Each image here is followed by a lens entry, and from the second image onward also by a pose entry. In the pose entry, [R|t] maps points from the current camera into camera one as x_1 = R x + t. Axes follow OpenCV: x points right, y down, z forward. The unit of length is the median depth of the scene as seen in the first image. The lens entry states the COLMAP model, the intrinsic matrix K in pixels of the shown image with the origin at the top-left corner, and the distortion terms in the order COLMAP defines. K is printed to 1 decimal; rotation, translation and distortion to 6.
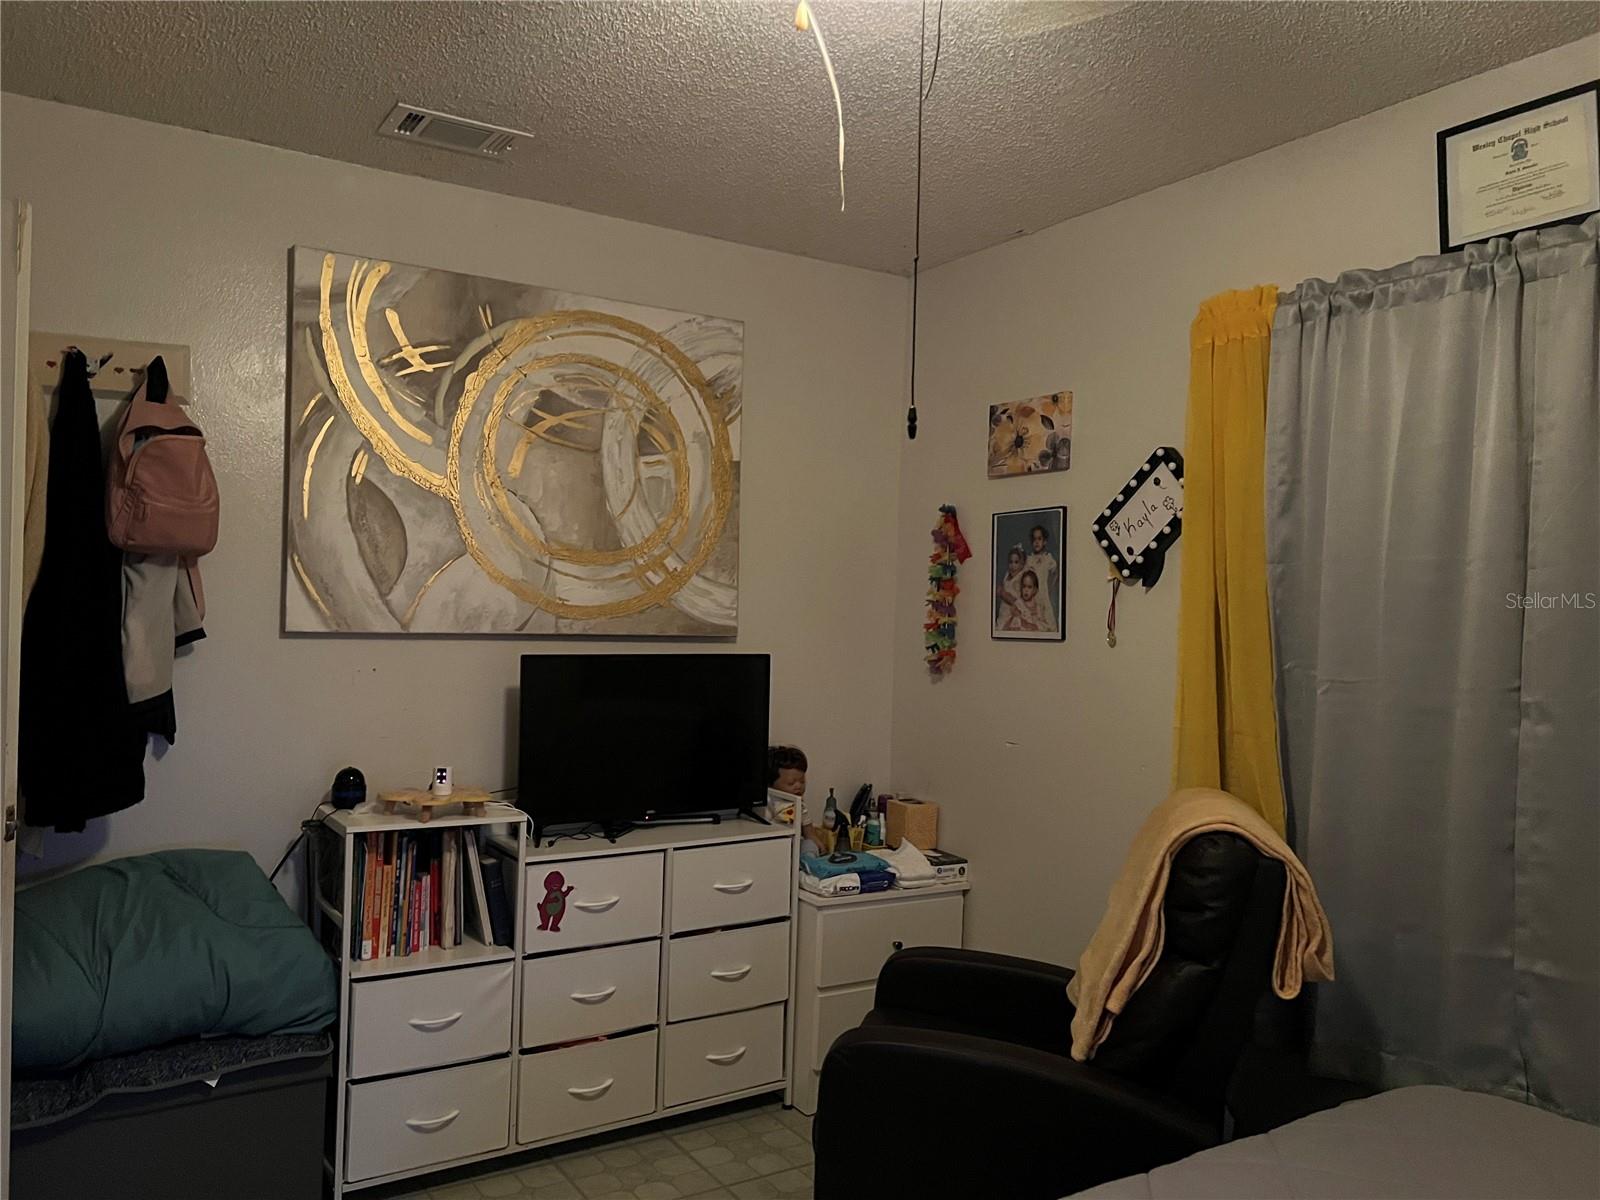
lens RADIAL K [[1214.1, 0, 806.7], [0, 1214.1, 605.3], [0, 0, 1]] dist [0.123238, -0.092006]
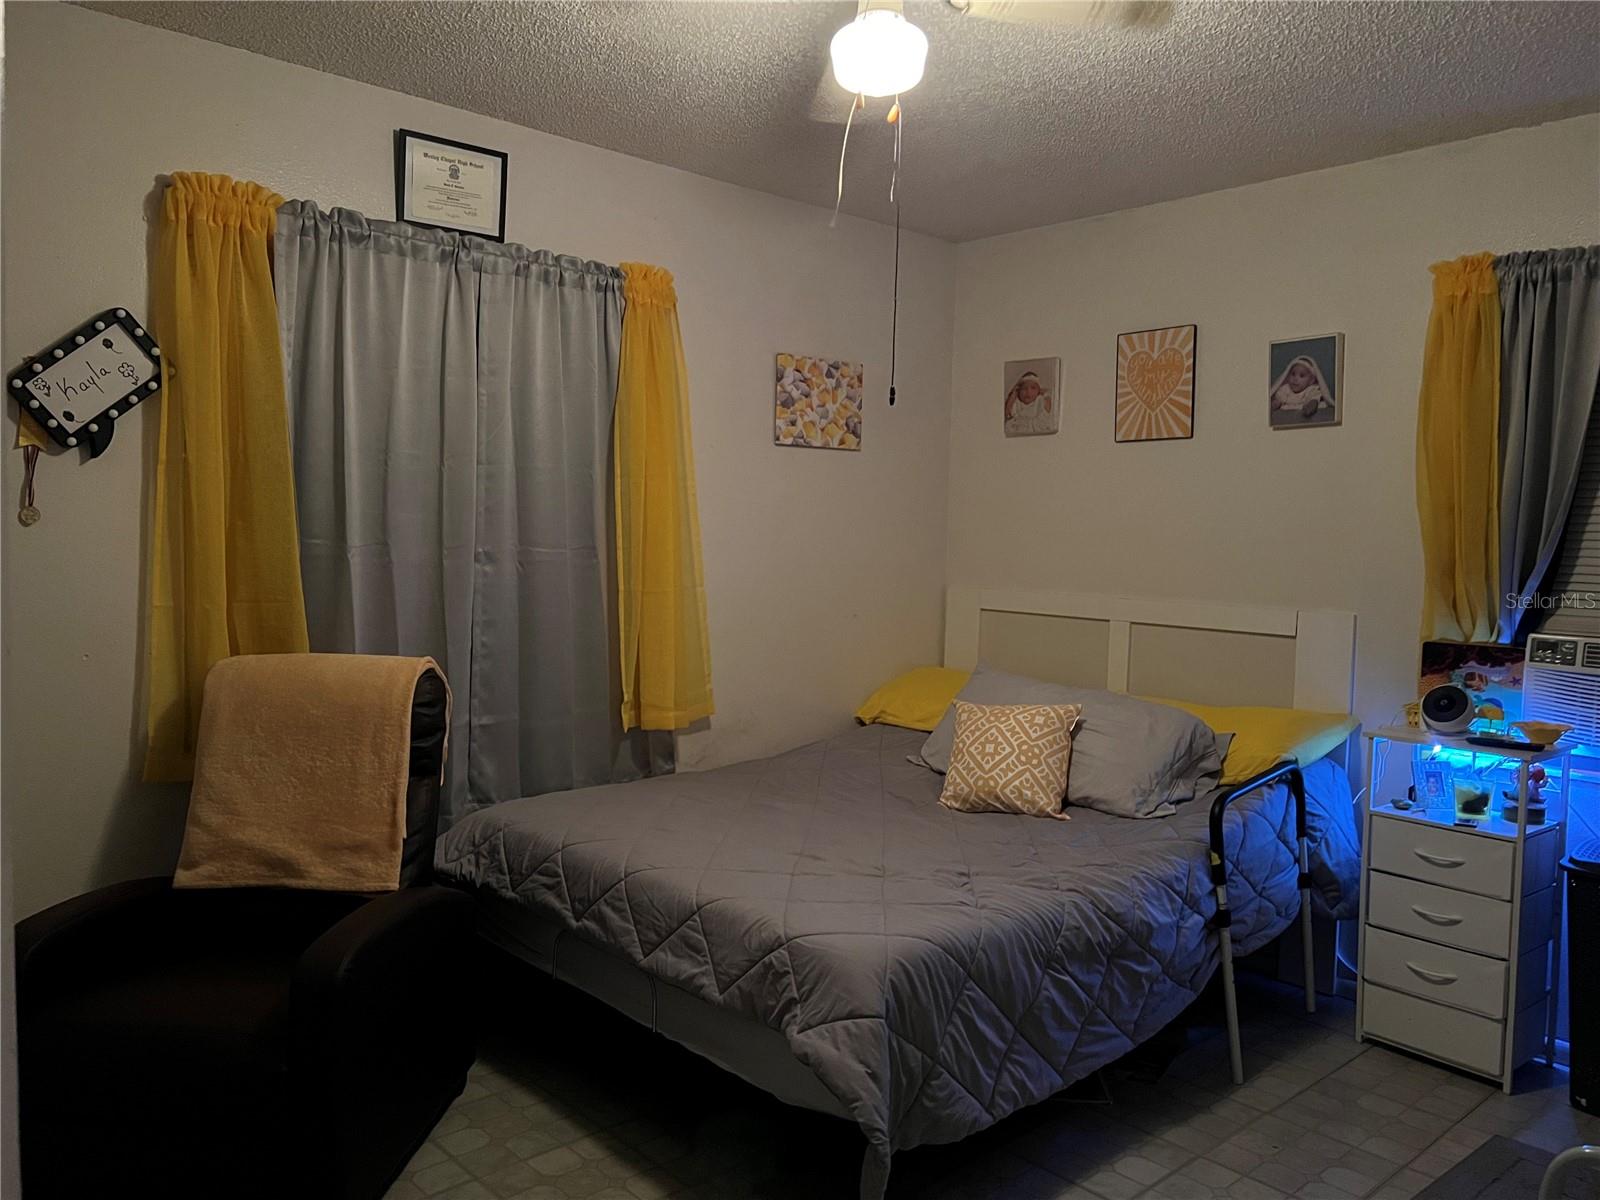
lens RADIAL K [[1214.1, 0, 806.7], [0, 1214.1, 605.3], [0, 0, 1]] dist [0.123238, -0.092006]
pose [[-0.148215, -0.094076, 0.984470, -0.735197], [-0.024536, 0.995509, 0.091437, -0.004744], [-0.988651, -0.010603, -0.149857, 0.627245]]
